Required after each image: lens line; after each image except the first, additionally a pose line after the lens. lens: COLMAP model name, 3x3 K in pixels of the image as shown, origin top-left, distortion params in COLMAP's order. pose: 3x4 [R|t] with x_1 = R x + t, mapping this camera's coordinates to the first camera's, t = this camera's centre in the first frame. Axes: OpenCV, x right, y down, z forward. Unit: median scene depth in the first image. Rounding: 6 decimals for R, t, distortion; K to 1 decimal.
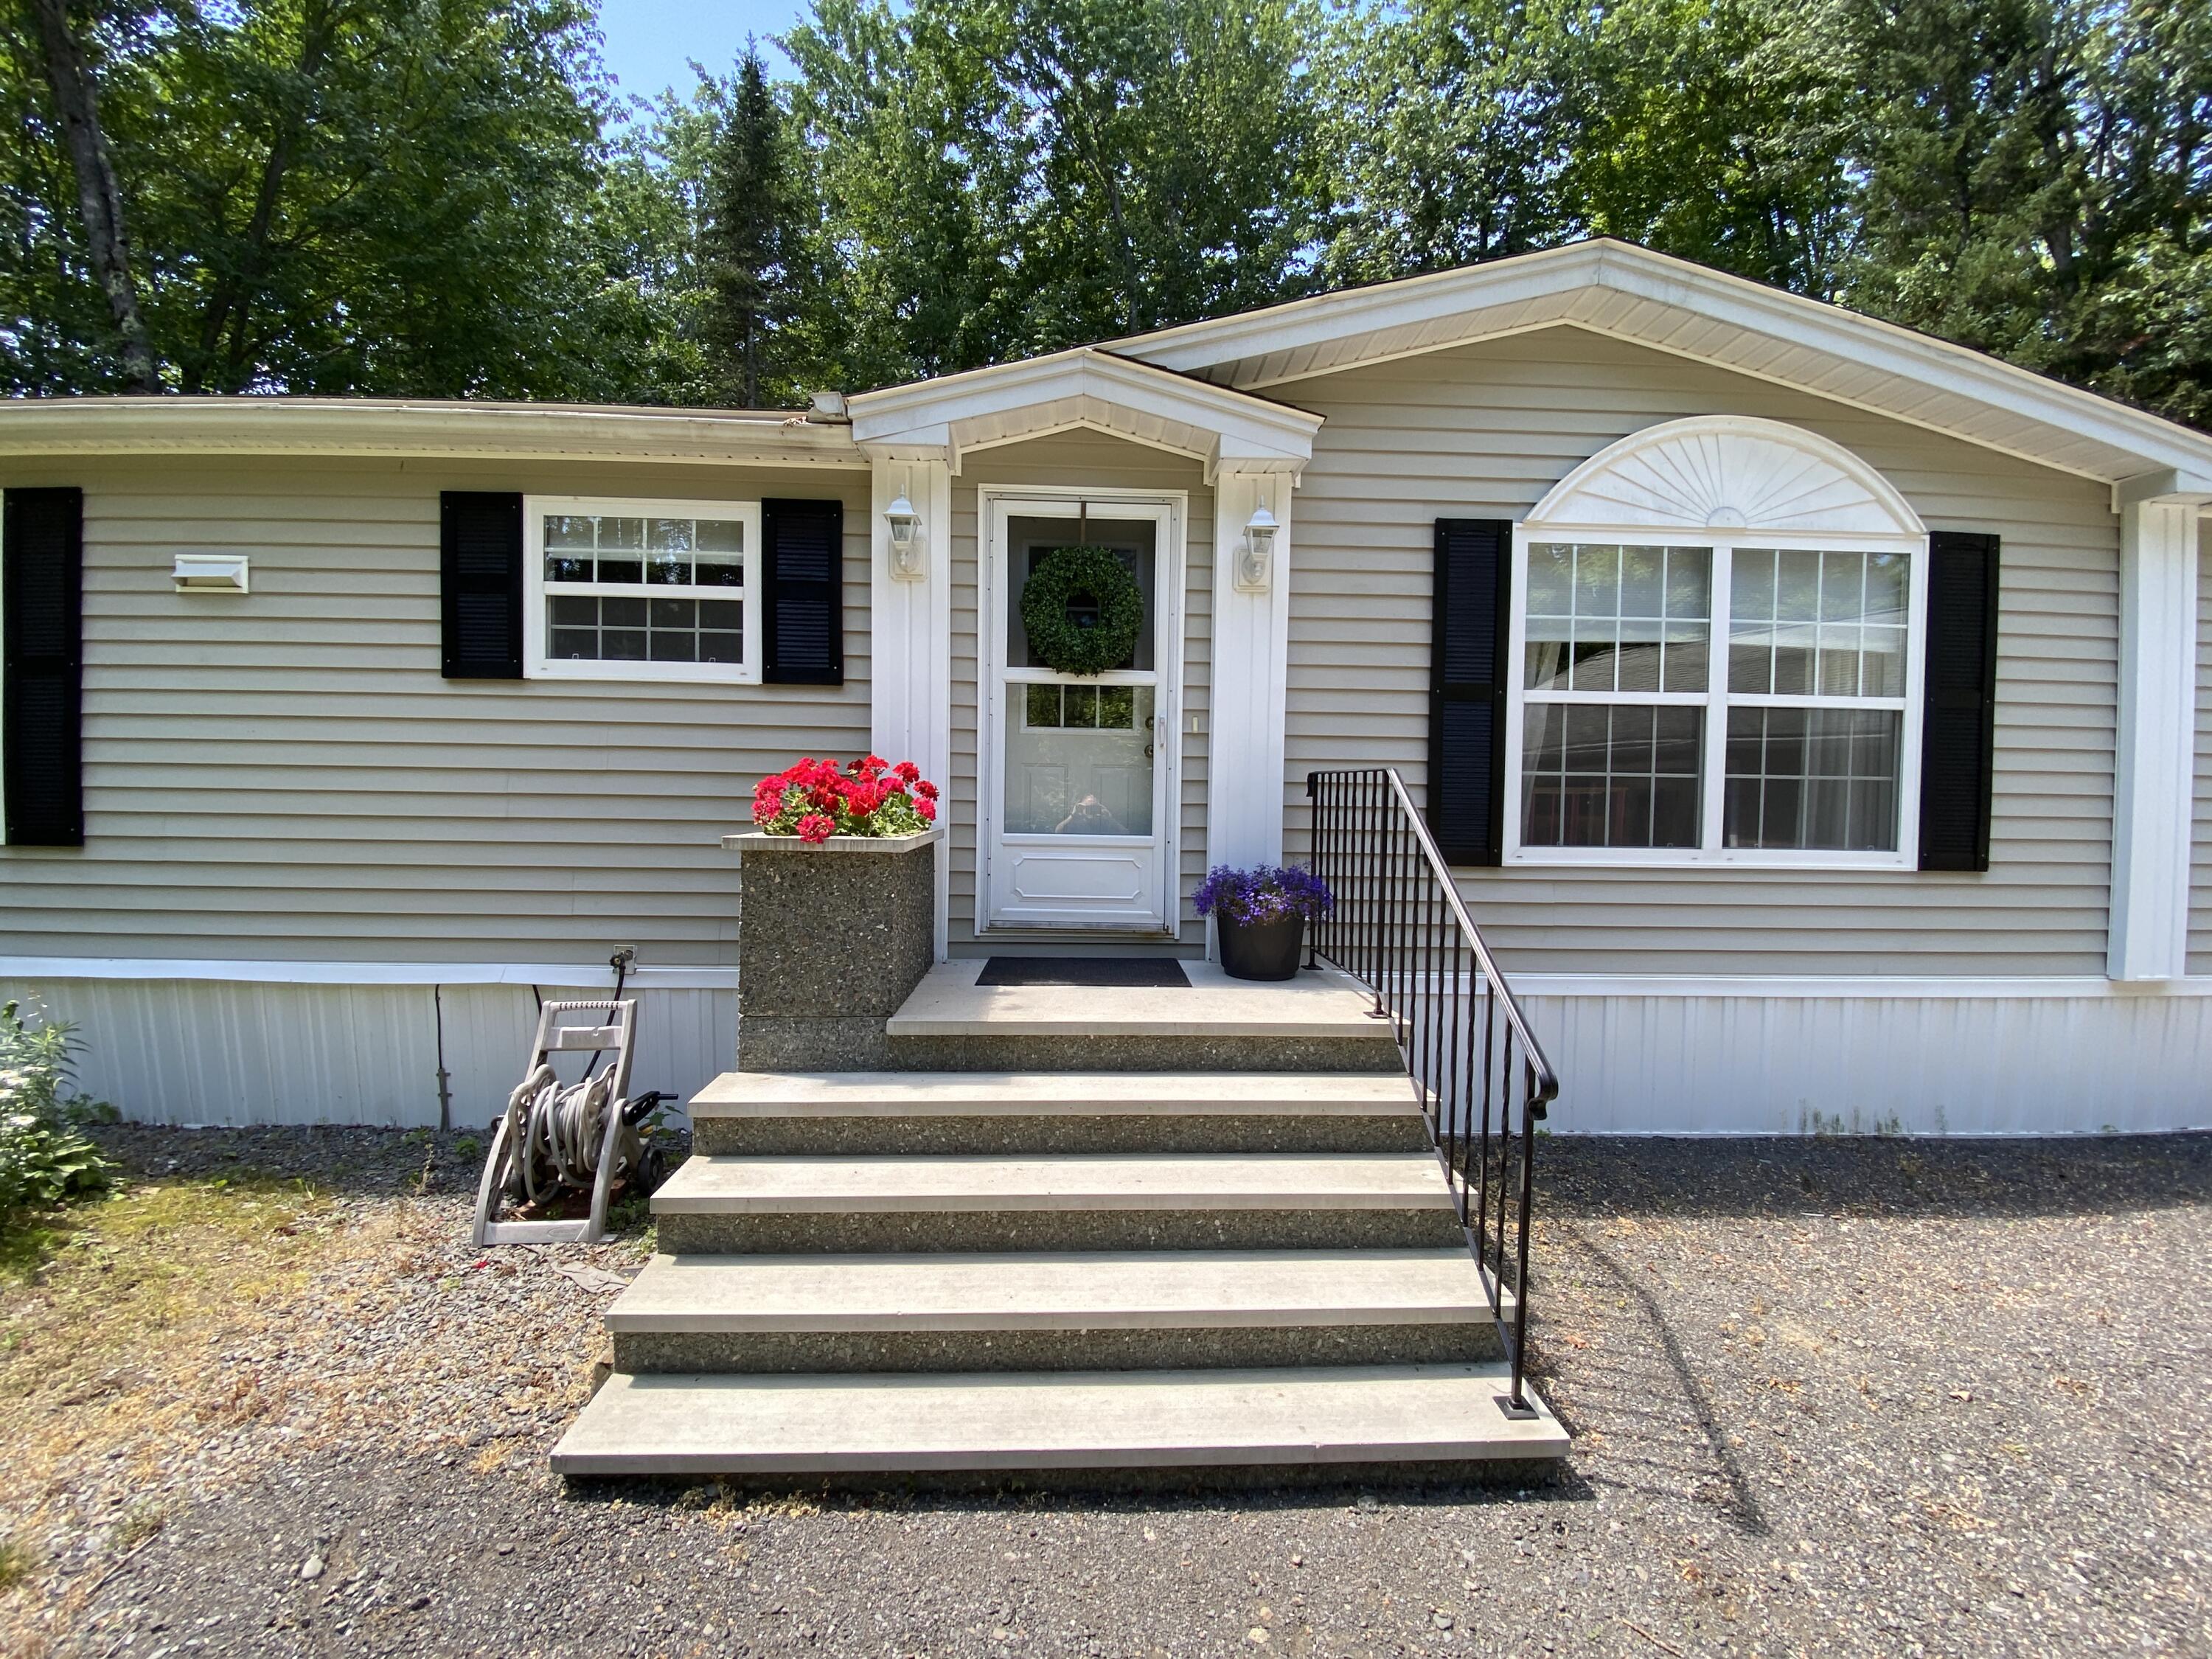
lens RADIAL K [[895.0, 0, 1106.0], [0, 895.0, 829.5], [0, 0, 1]] dist [-0.000471, -0.000085]
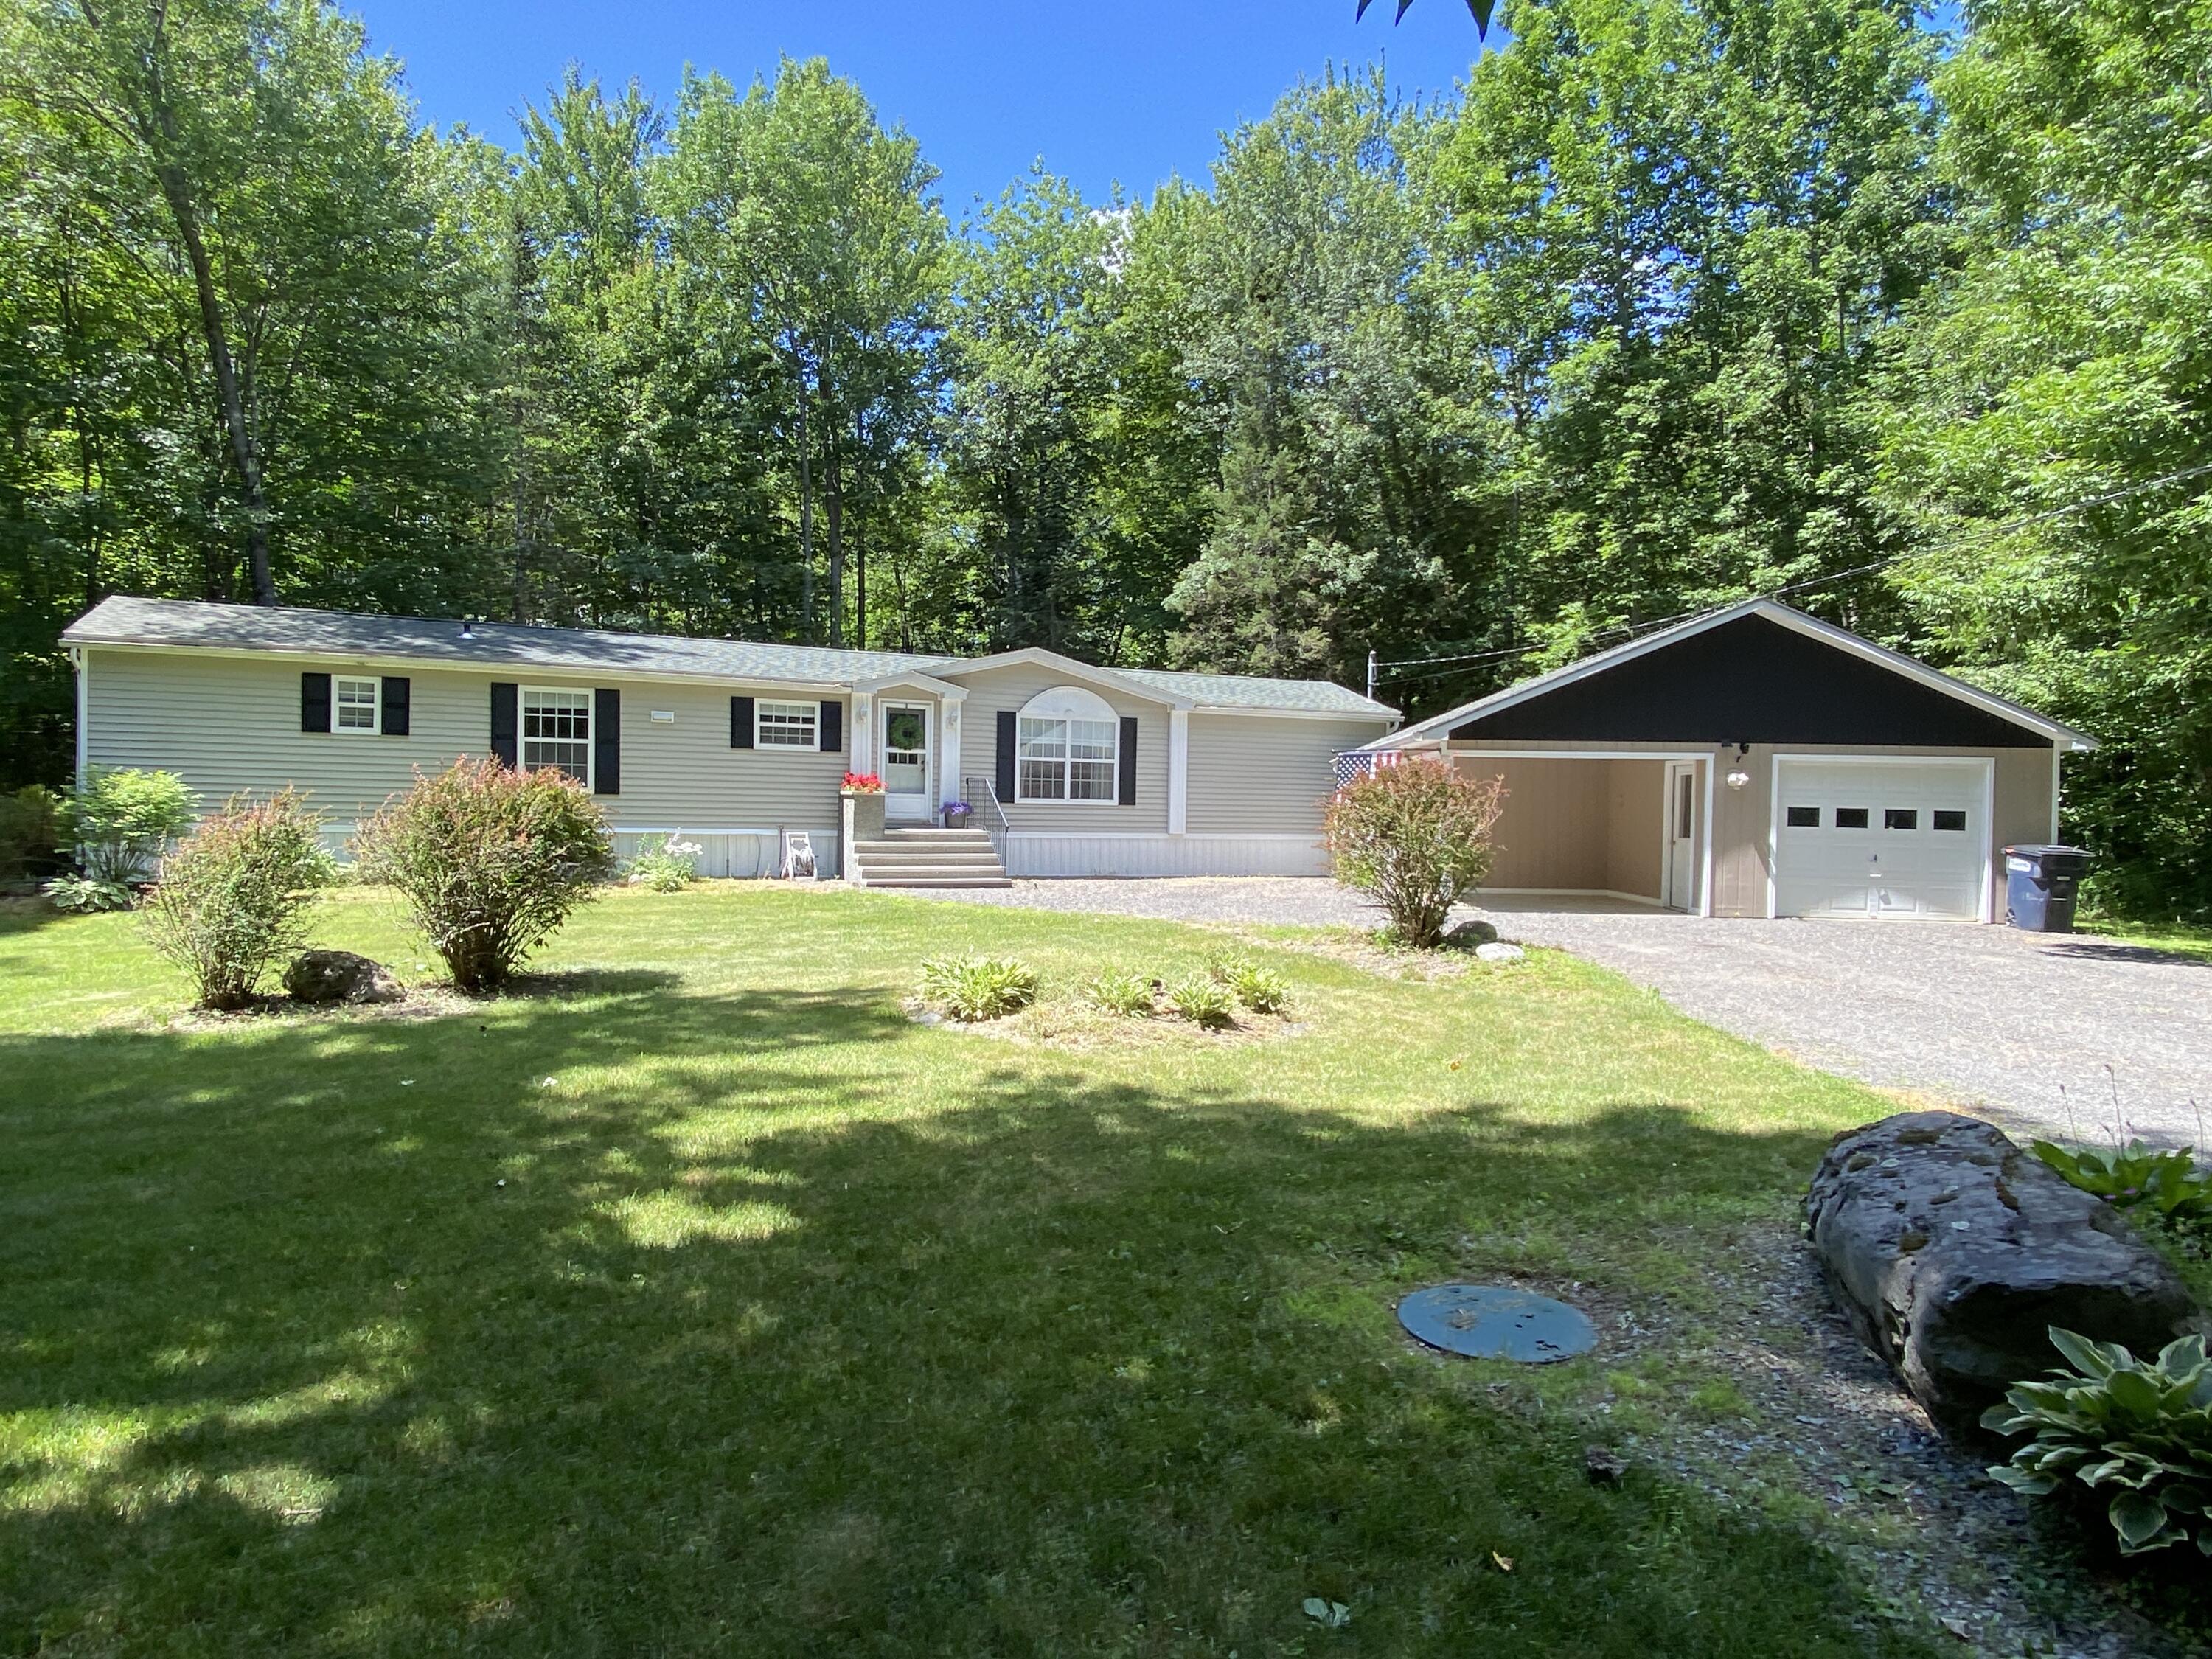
lens RADIAL K [[1311.2, 0, 1098.2], [0, 1311.2, 836.1], [0, 0, 1]] dist [0.001295, -0.001149]
pose [[0.919376, -0.007419, 0.393311, -1.408787], [0.018759, 0.999511, -0.024998, 0.324509], [-0.392933, 0.030361, 0.919066, -4.204338]]
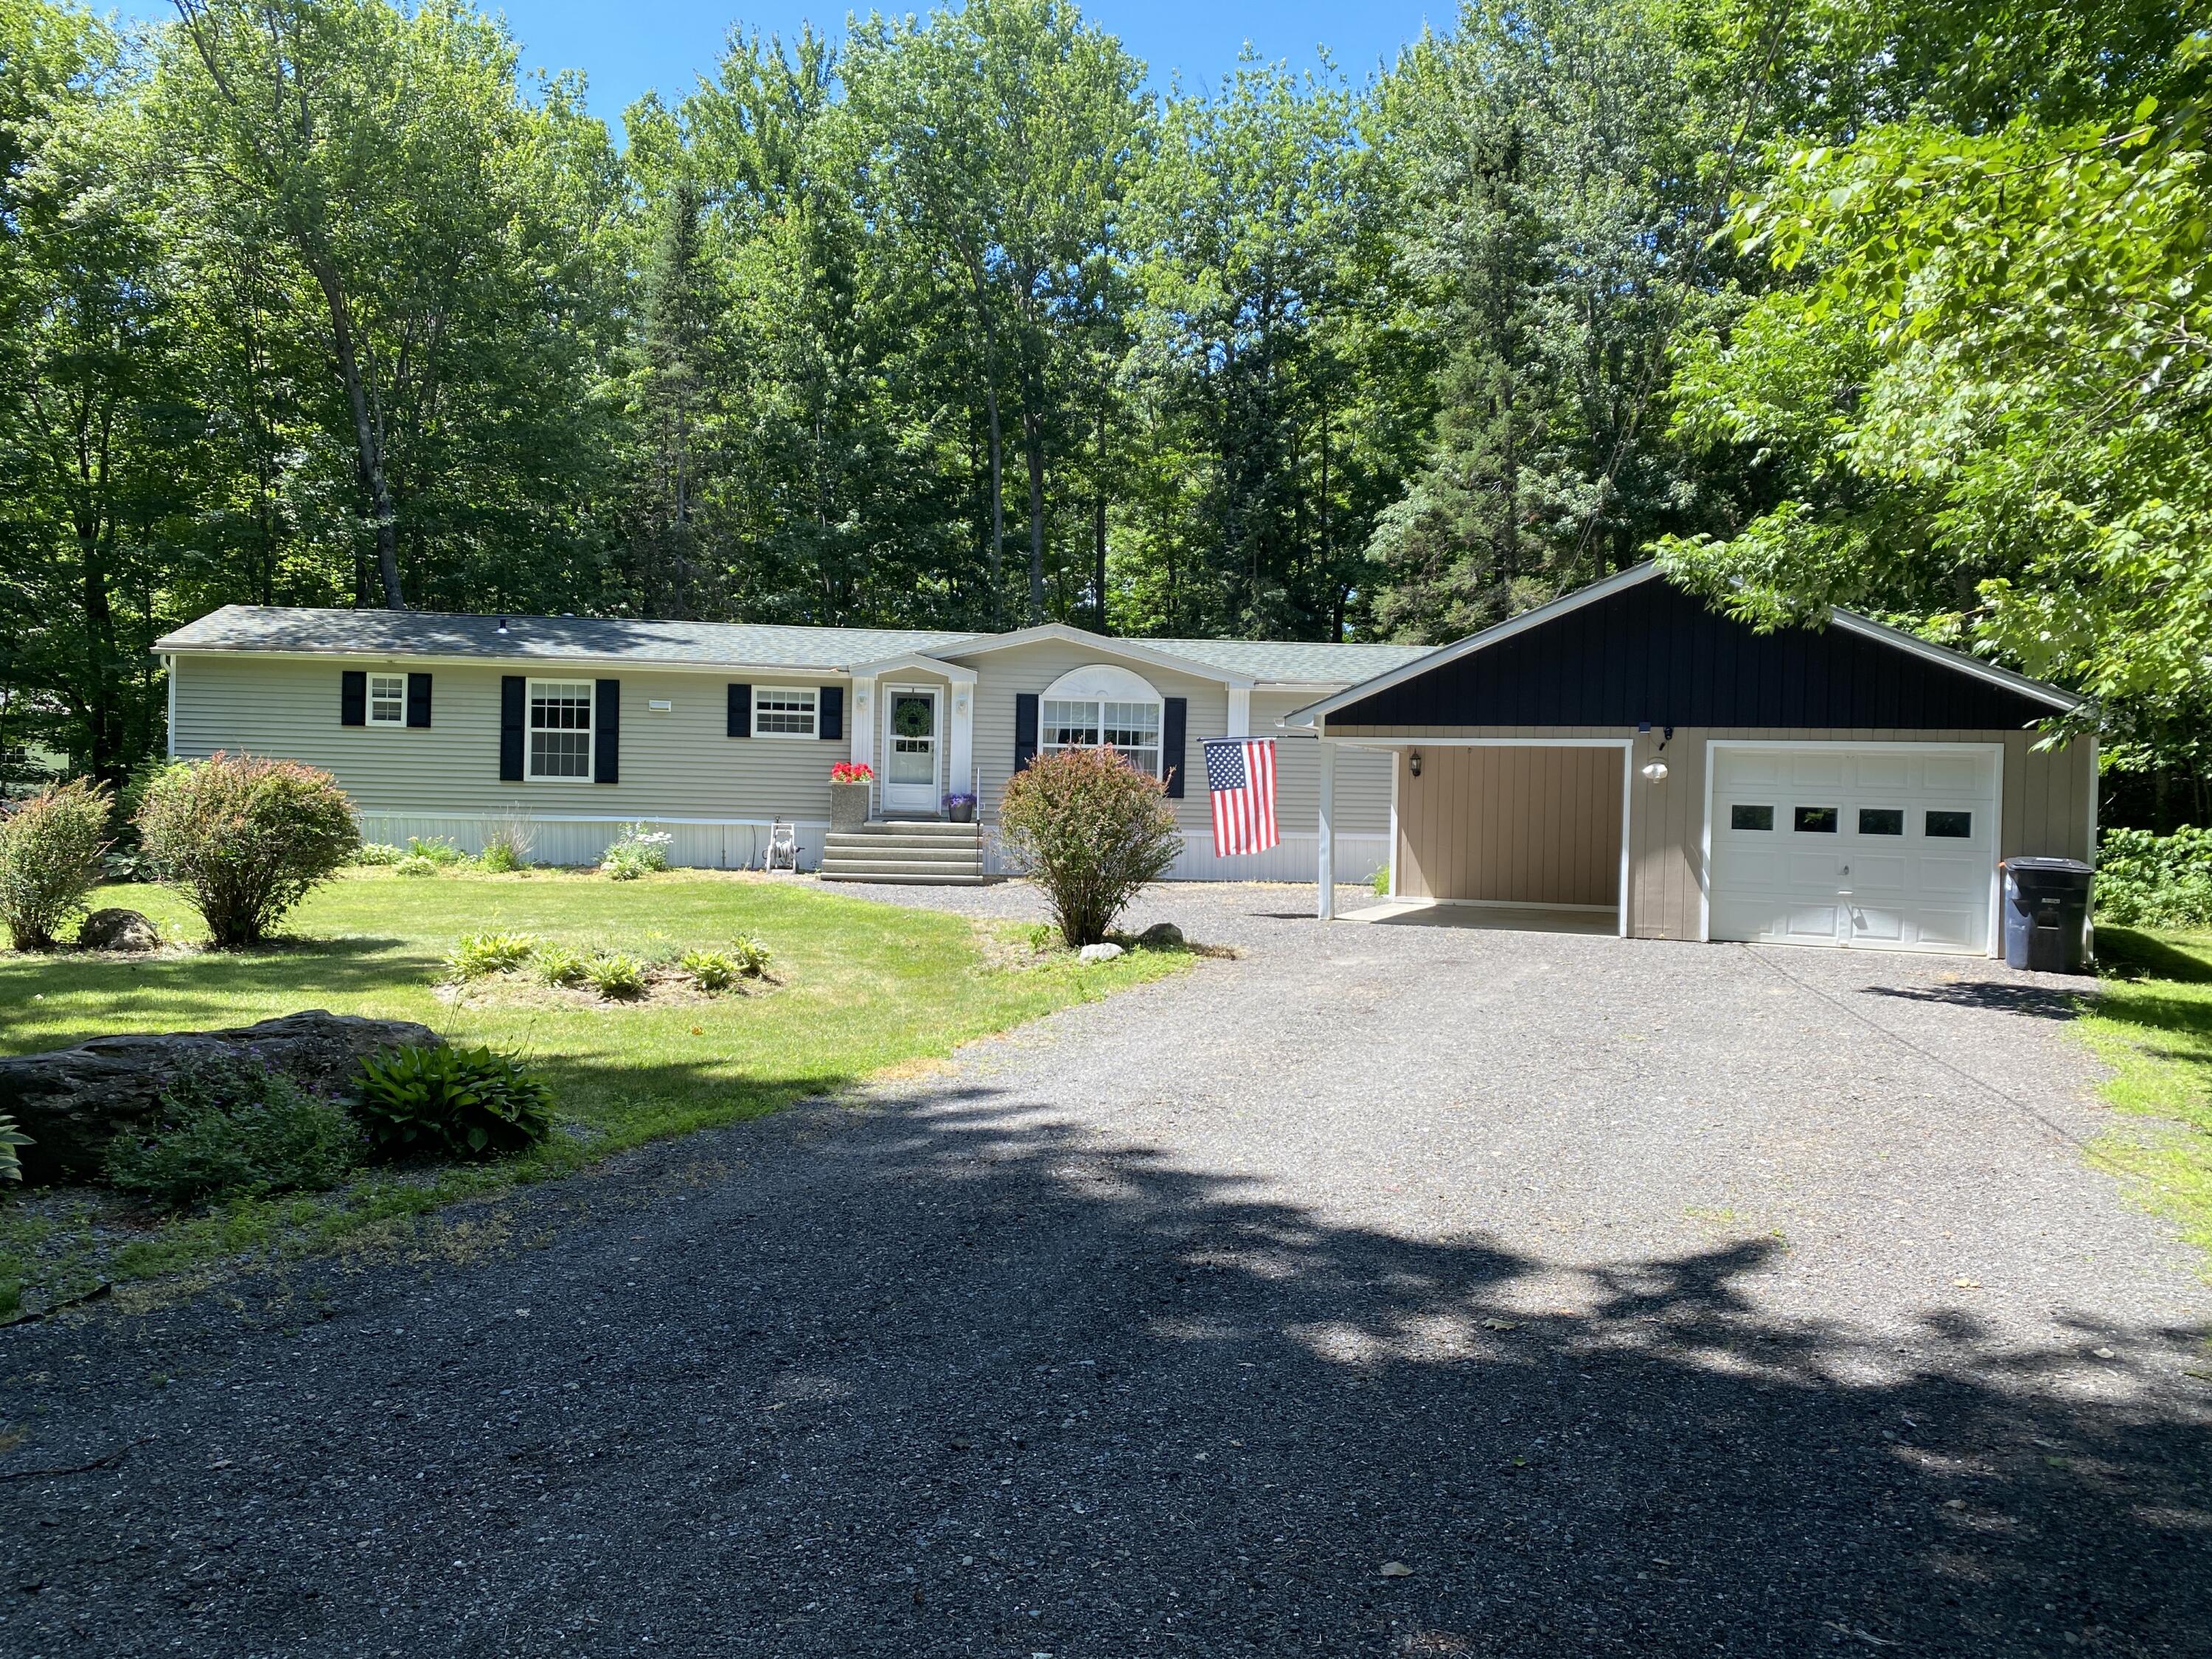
lens RADIAL K [[1700.9, 0, 1106.0], [0, 1700.9, 829.5], [0, 0, 1]] dist [-0.014808, -0.002286]
pose [[0.998462, 0.007534, 0.054934, 0.353679], [-0.005798, 0.999481, -0.031684, 0.377722], [-0.055145, 0.031317, 0.997987, -5.484130]]
